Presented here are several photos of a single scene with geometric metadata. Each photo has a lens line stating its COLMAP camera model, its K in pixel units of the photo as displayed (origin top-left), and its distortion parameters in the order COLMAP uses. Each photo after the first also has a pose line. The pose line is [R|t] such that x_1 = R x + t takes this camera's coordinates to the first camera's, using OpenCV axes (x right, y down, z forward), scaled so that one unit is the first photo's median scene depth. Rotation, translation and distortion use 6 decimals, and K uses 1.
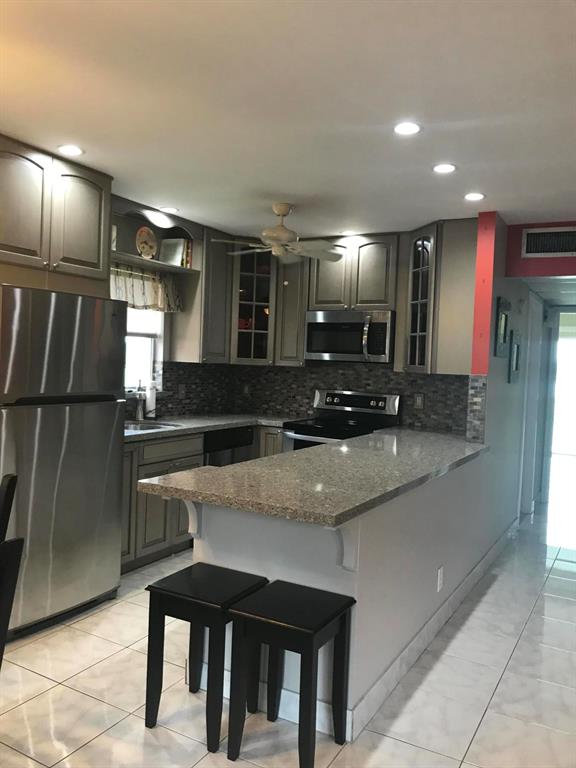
lens RADIAL K [[632.7, 0, 287.6], [0, 632.7, 382.7], [0, 0, 1]] dist [0.028615, -0.039643]
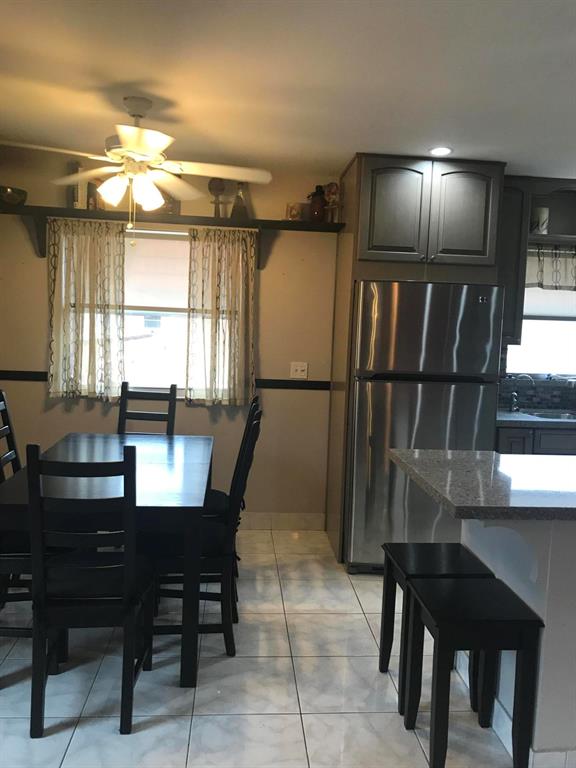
lens RADIAL K [[632.7, 0, 288.5], [0, 632.7, 377.0], [0, 0, 1]] dist [0.028615, -0.039643]
pose [[0.555470, 0.046705, -0.830224, 0.321618], [-0.045436, 0.998635, 0.025779, 0.005402], [0.830295, 0.023403, 0.556833, 0.131112]]
